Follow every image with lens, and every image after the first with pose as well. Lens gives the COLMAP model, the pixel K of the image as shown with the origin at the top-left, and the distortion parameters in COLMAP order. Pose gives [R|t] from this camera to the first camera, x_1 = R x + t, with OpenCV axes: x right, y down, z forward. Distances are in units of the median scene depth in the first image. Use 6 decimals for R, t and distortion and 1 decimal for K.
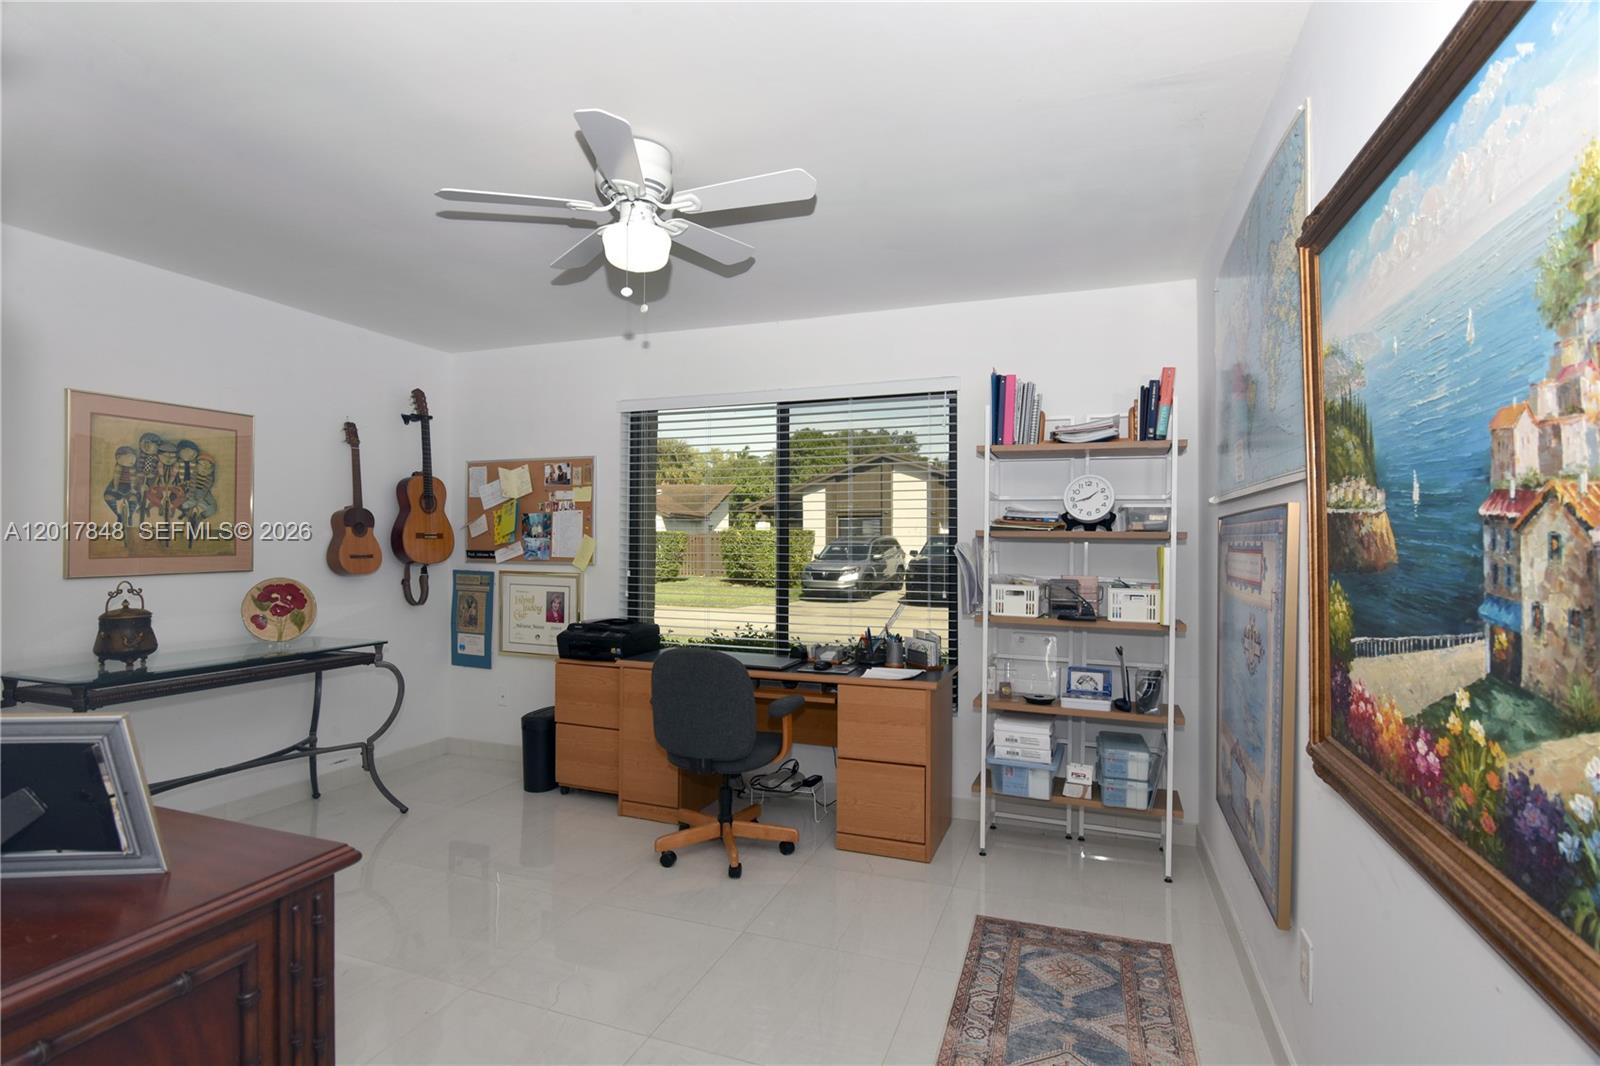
lens RADIAL K [[784.7, 0, 795.2], [0, 784.7, 531.5], [0, 0, 1]] dist [-0.017702, -0.000655]
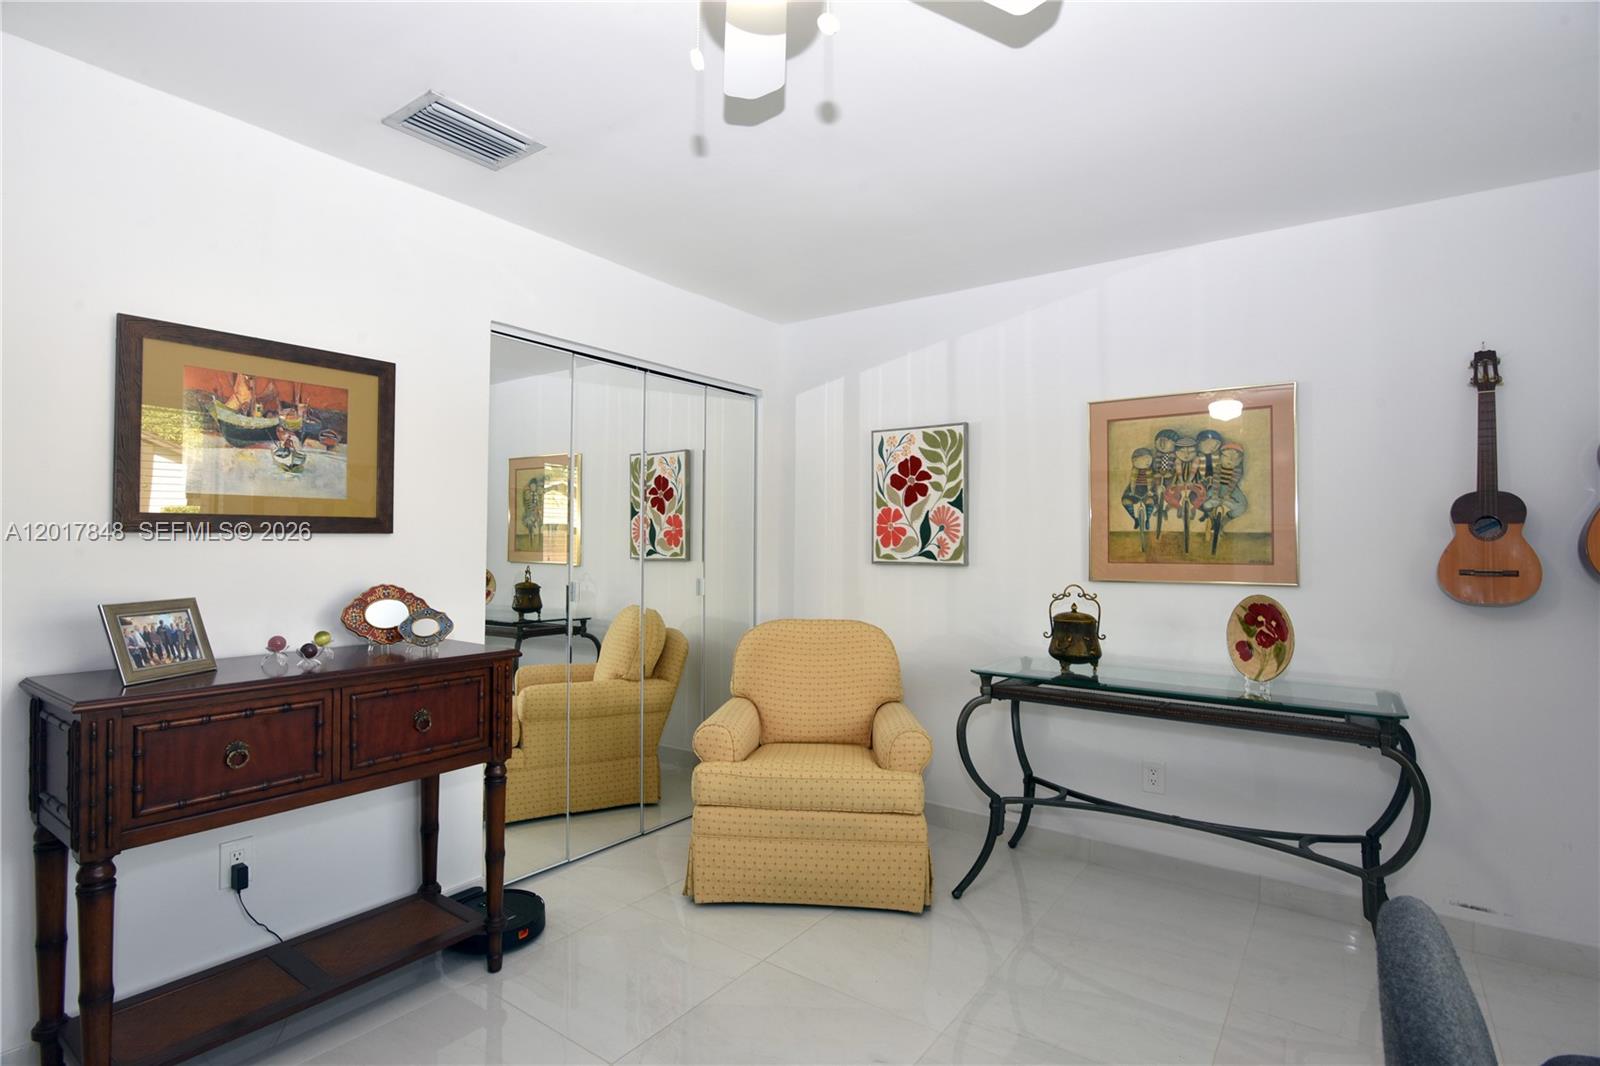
lens RADIAL K [[784.7, 0, 794.2], [0, 784.7, 535.9], [0, 0, 1]] dist [-0.017702, -0.000655]
pose [[-0.256303, -0.025465, -0.966261, 0.179579], [0.000160, 0.999652, -0.026388, 0.024632], [0.966596, -0.006918, -0.256210, 0.804116]]
